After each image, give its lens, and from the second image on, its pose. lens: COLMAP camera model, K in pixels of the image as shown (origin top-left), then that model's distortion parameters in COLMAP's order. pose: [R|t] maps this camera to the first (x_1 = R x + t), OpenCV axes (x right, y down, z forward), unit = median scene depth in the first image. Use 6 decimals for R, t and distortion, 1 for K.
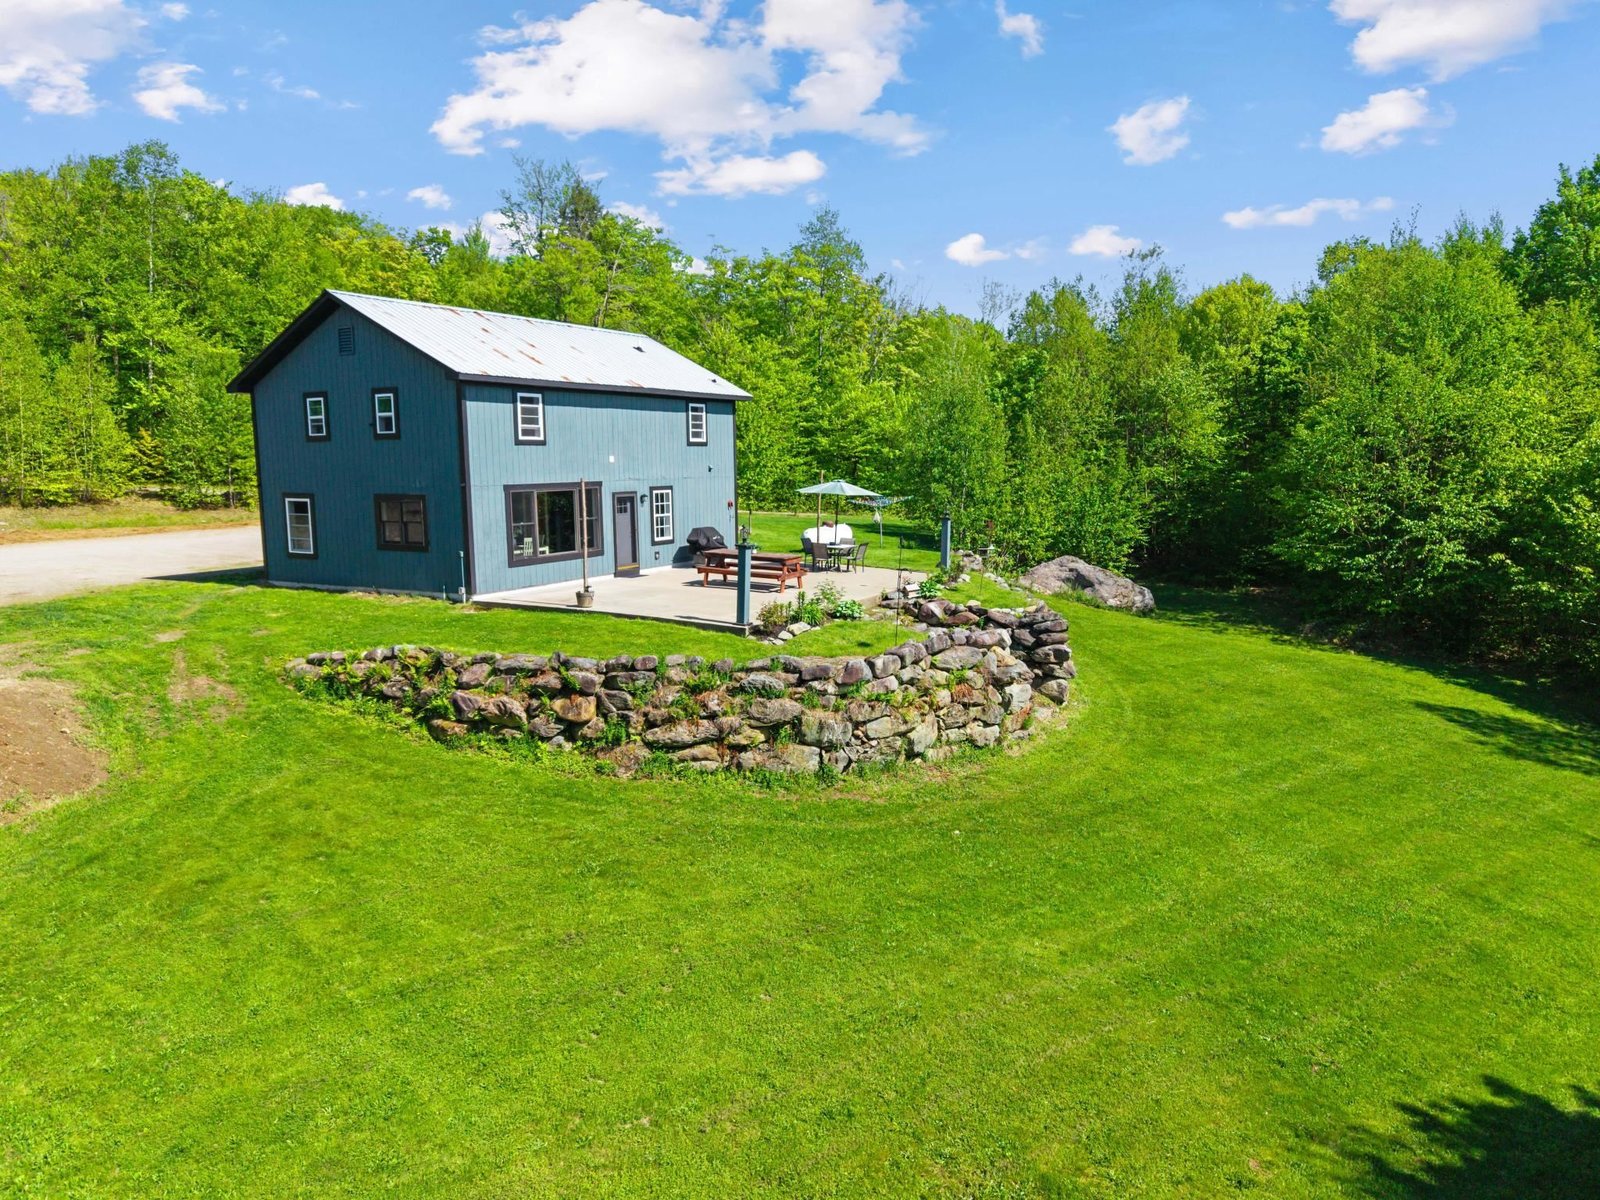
lens RADIAL K [[1045.3, 0, 785.4], [0, 1045.3, 595.4], [0, 0, 1]] dist [0.172011, -0.245467]
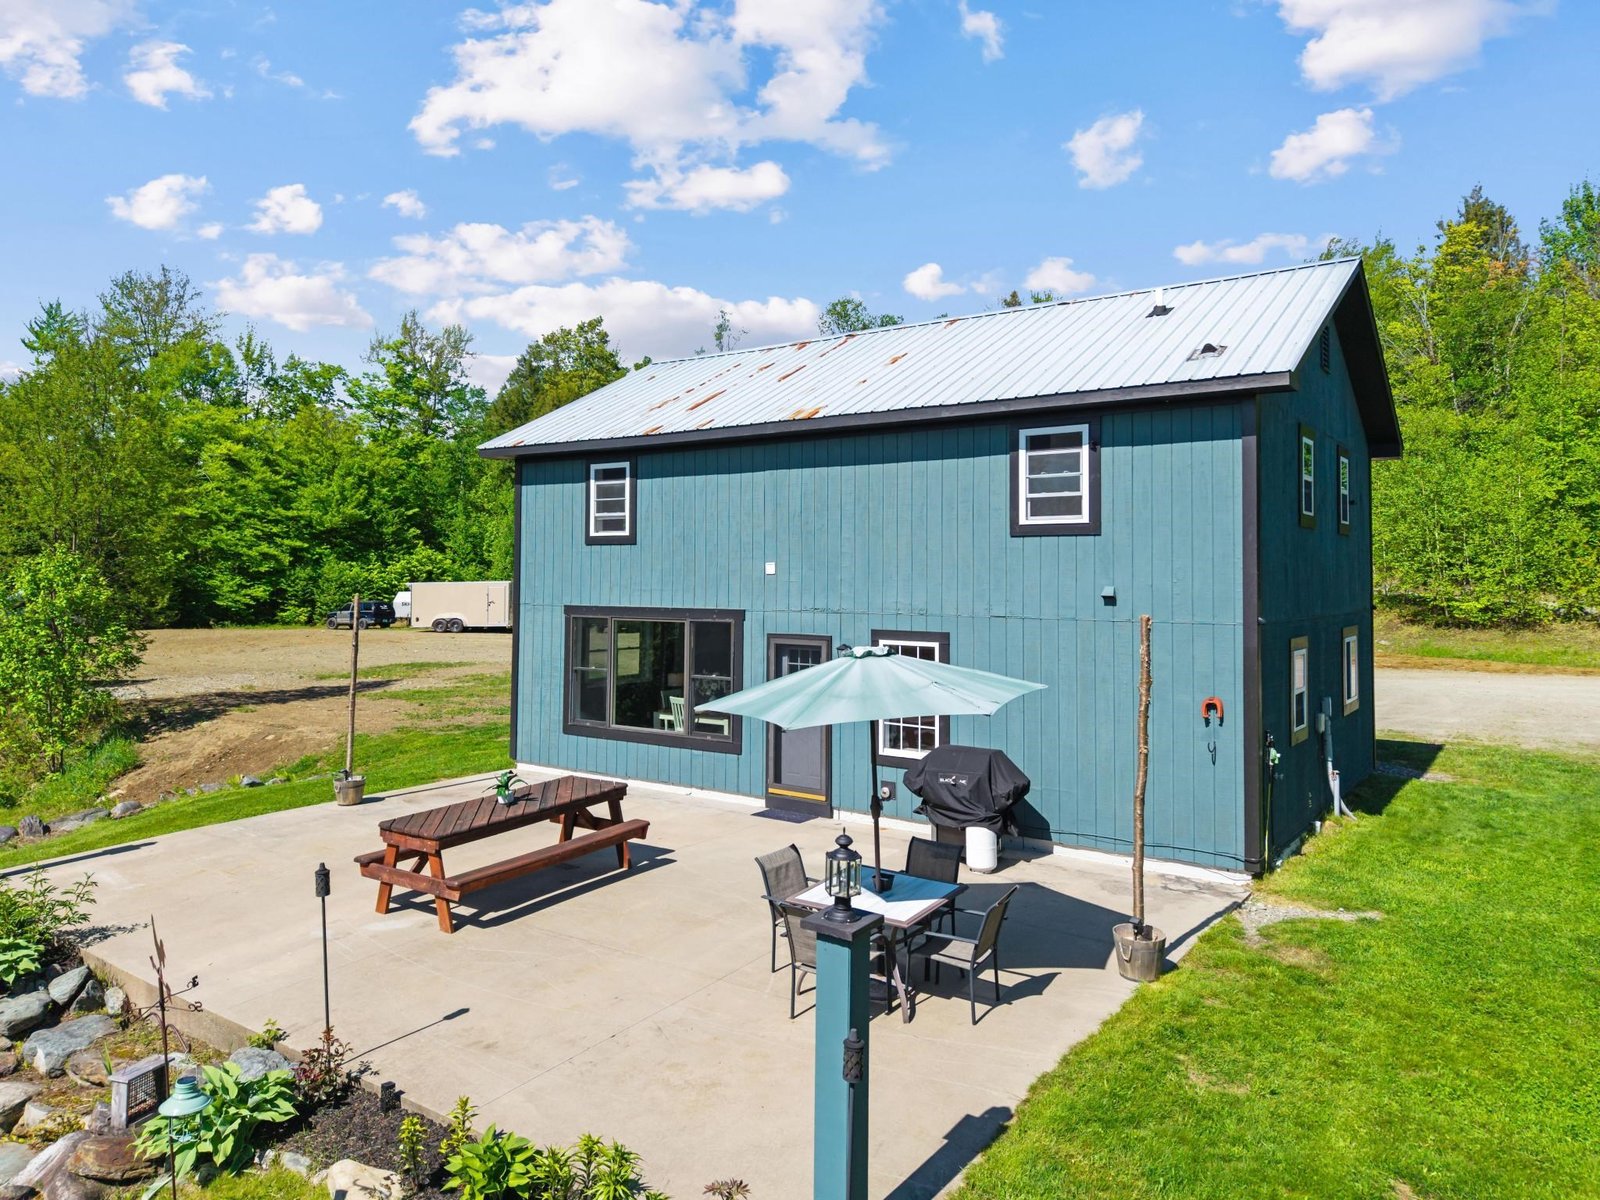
lens RADIAL K [[1099.4, 0, 747.8], [0, 1099.4, 509.5], [0, 0, 1]] dist [0.004772, 0.001675]
pose [[-0.095259, -0.038081, -0.994724, 0.412457], [-0.128372, 0.991394, -0.025660, -0.163670], [0.987140, 0.125251, -0.099328, 1.196590]]
